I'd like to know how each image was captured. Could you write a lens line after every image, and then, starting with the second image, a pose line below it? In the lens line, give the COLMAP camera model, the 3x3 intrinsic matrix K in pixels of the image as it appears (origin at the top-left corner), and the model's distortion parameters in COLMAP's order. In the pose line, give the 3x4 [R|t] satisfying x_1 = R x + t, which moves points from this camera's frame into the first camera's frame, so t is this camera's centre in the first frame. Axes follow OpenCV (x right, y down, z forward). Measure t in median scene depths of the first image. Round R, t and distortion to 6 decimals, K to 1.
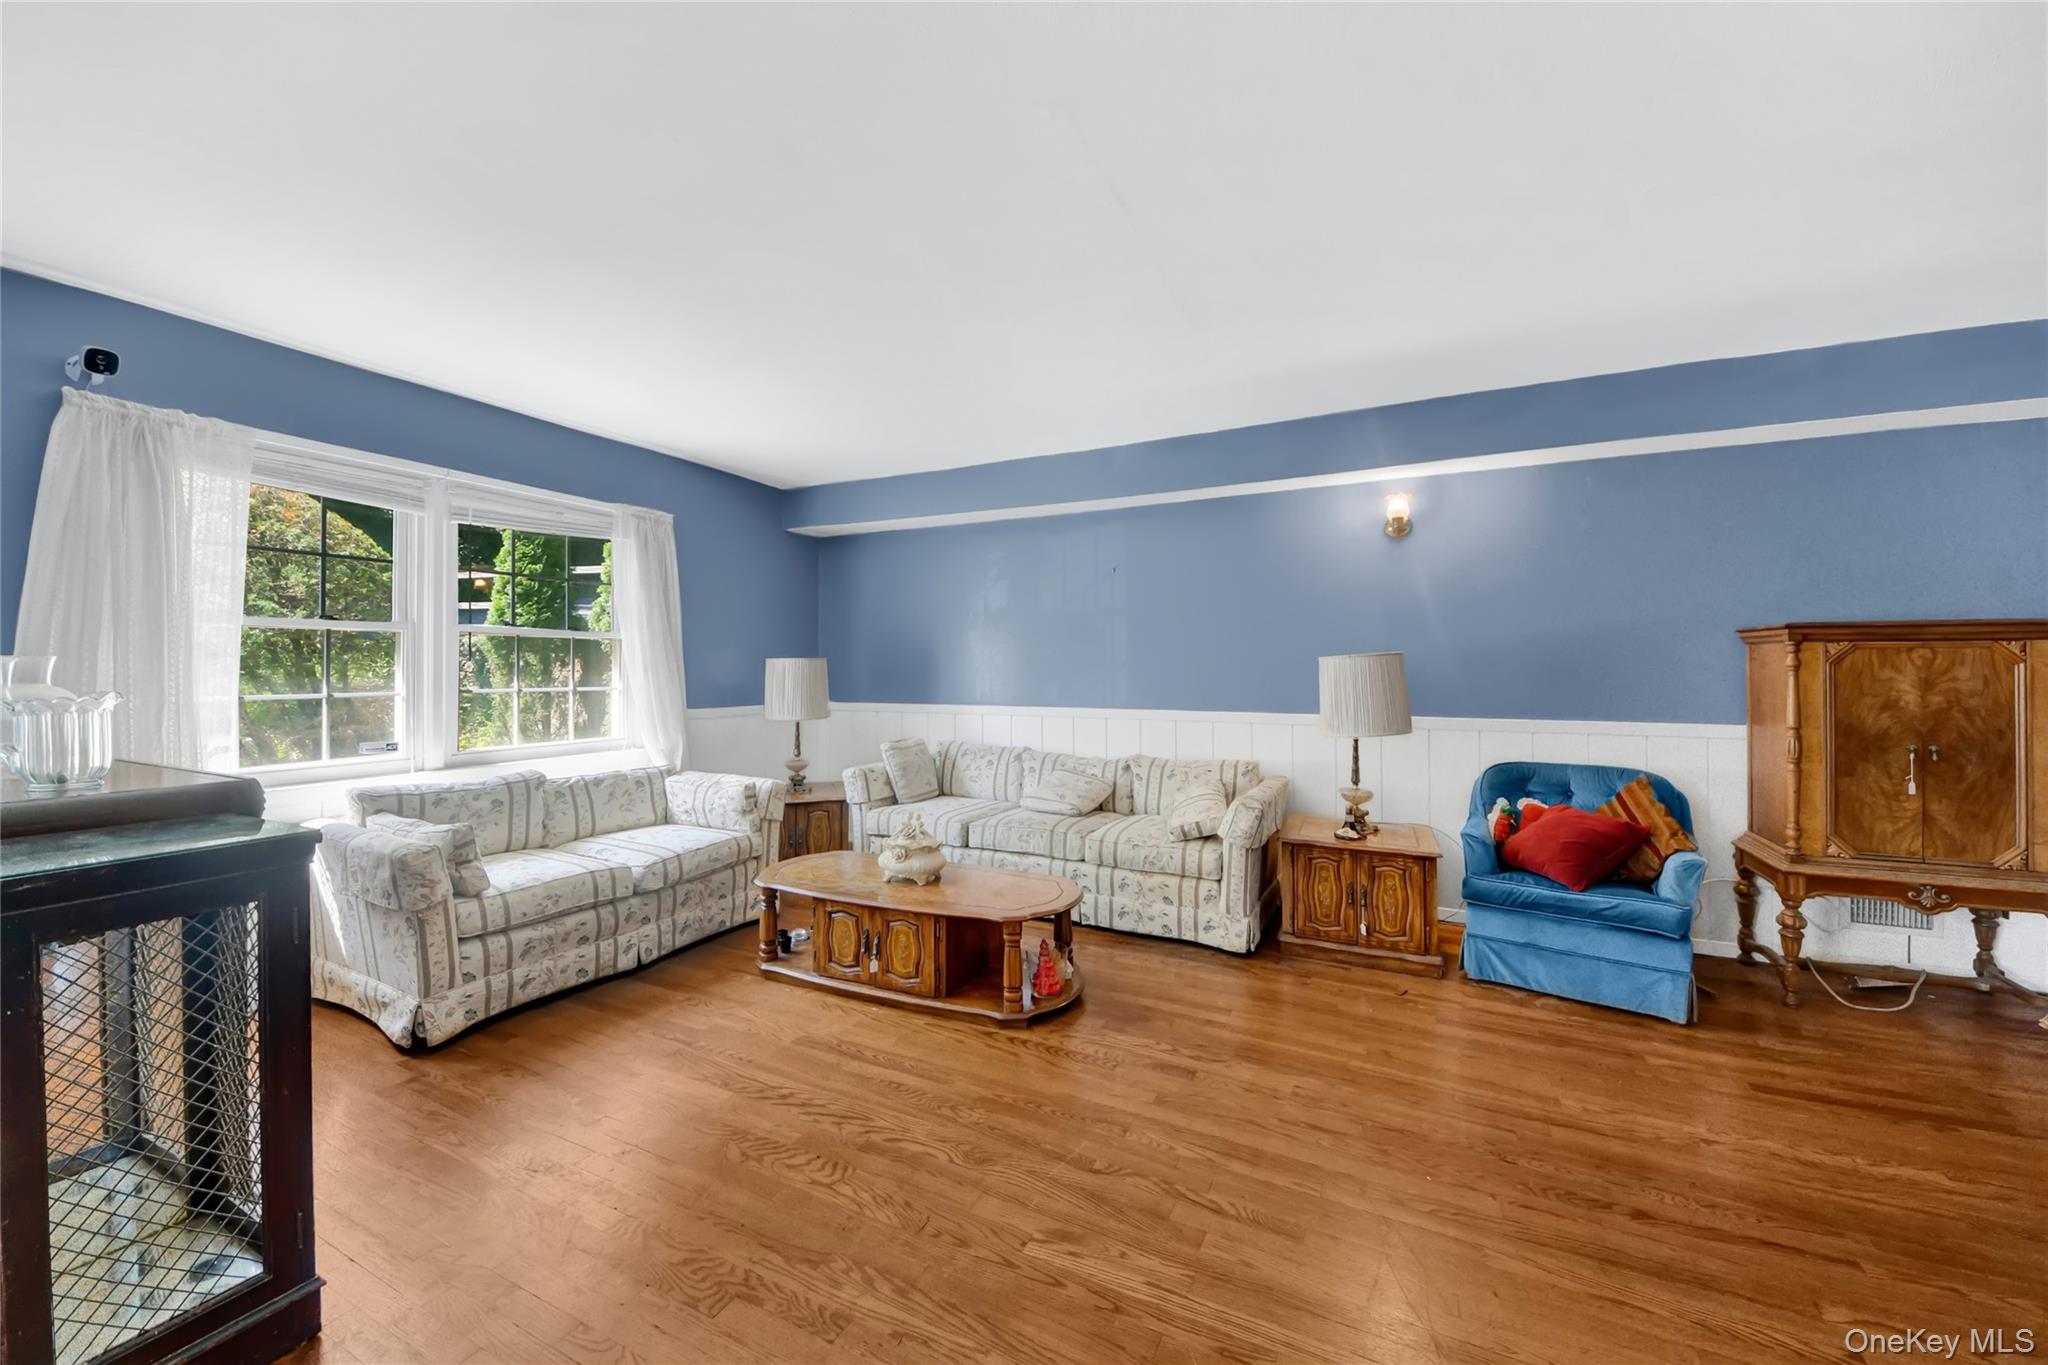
lens RADIAL K [[765.3, 0, 1037.3], [0, 765.3, 653.8], [0, 0, 1]] dist [-0.003259, -0.005736]
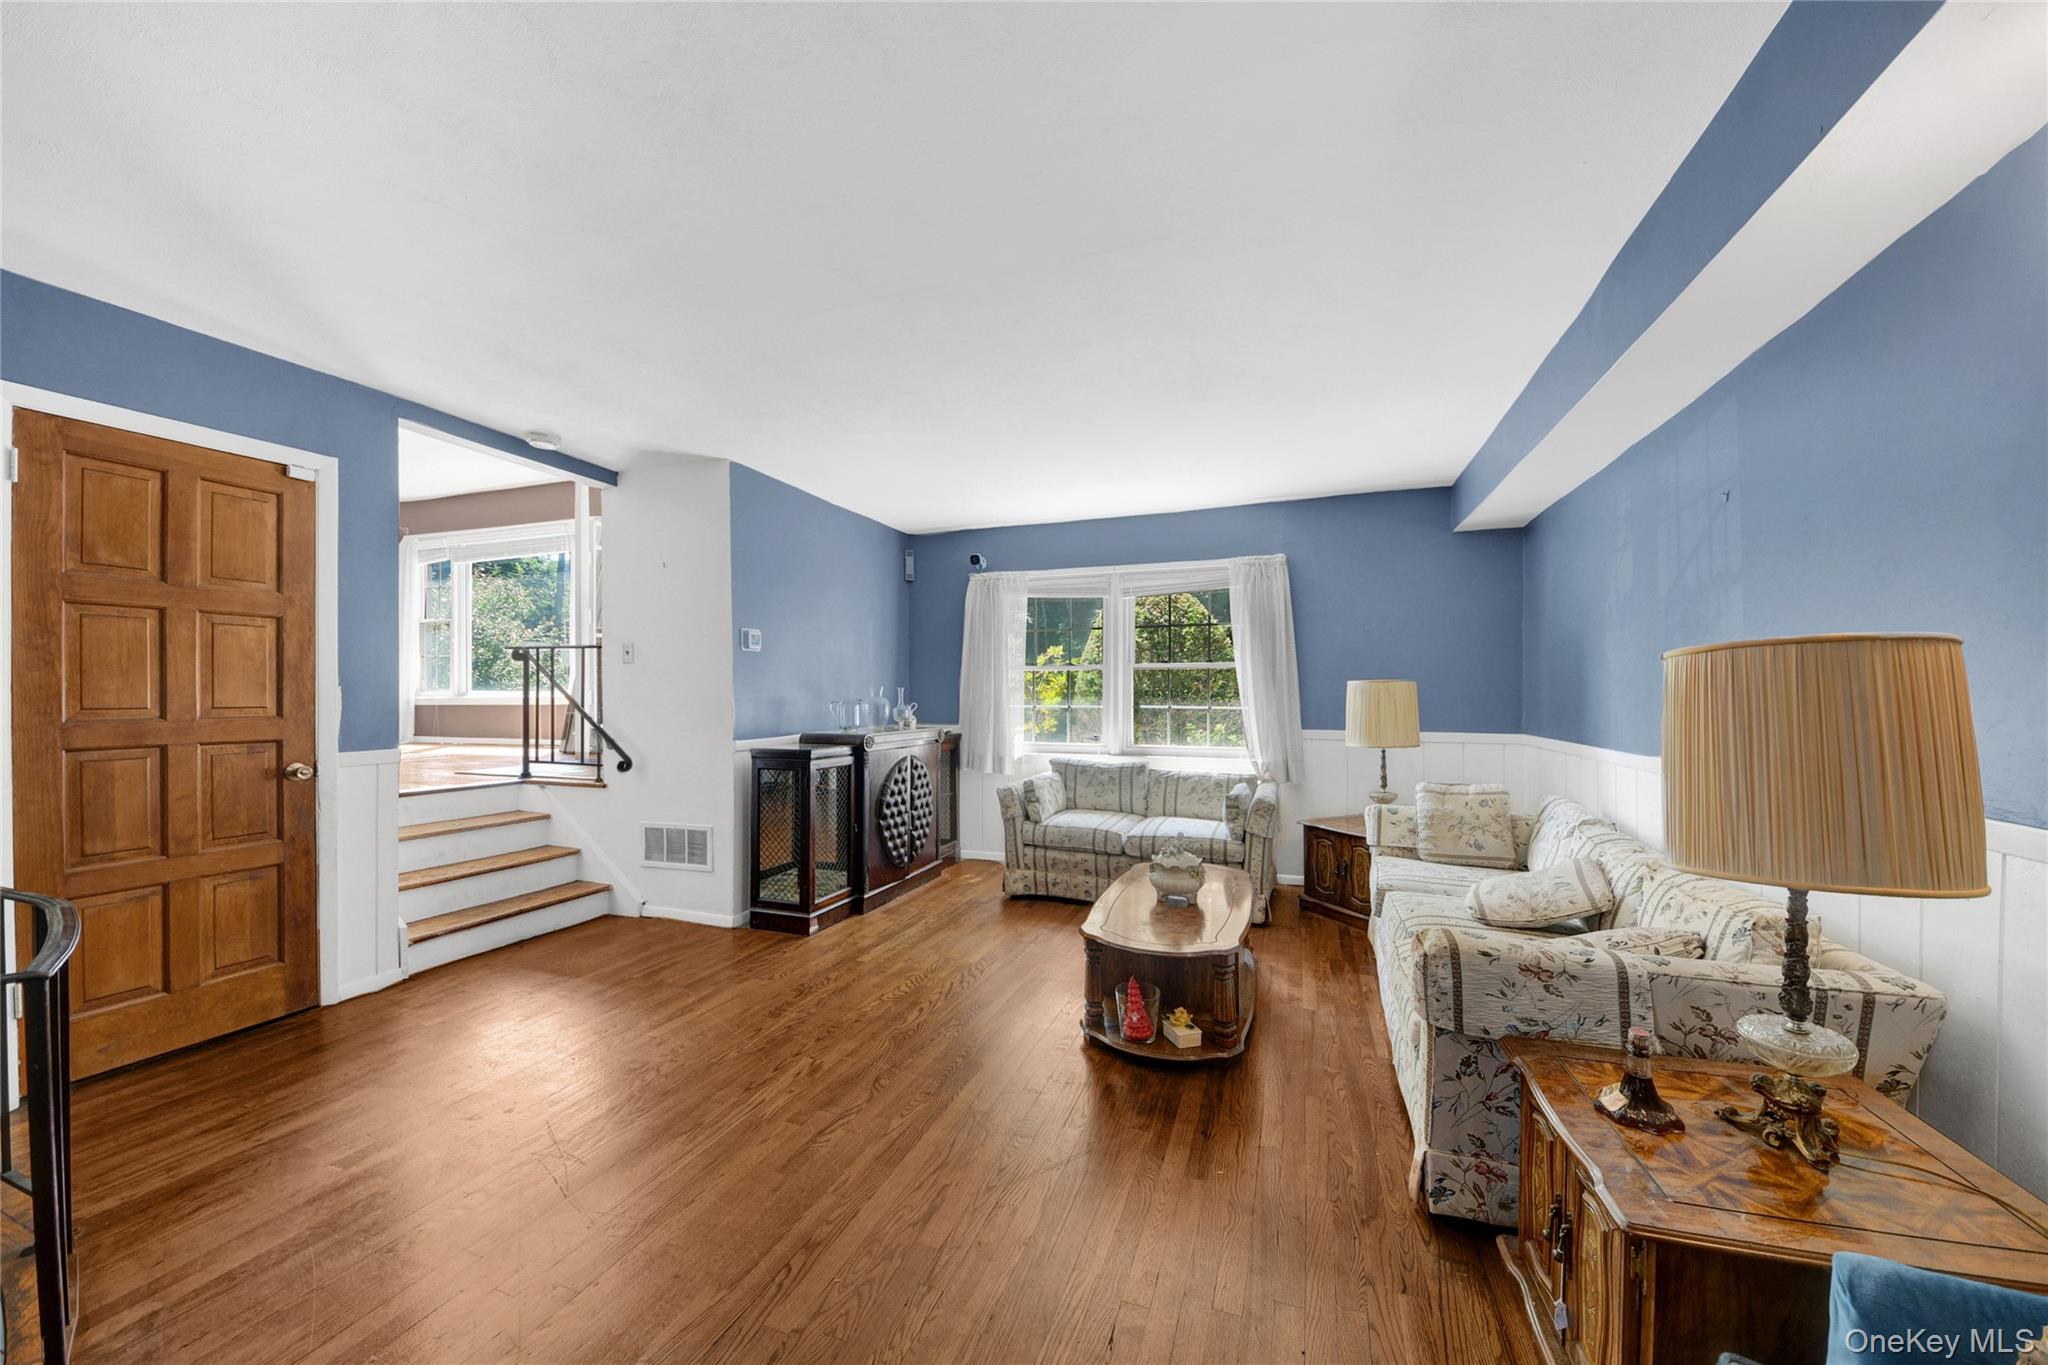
lens RADIAL K [[765.3, 0, 1002.0], [0, 765.3, 679.9], [0, 0, 1]] dist [-0.003259, -0.005736]
pose [[0.069979, -0.012997, -0.997464, 0.950887], [0.009230, 0.999881, -0.012381, 0.015293], [0.997506, -0.008340, 0.070090, 0.773867]]
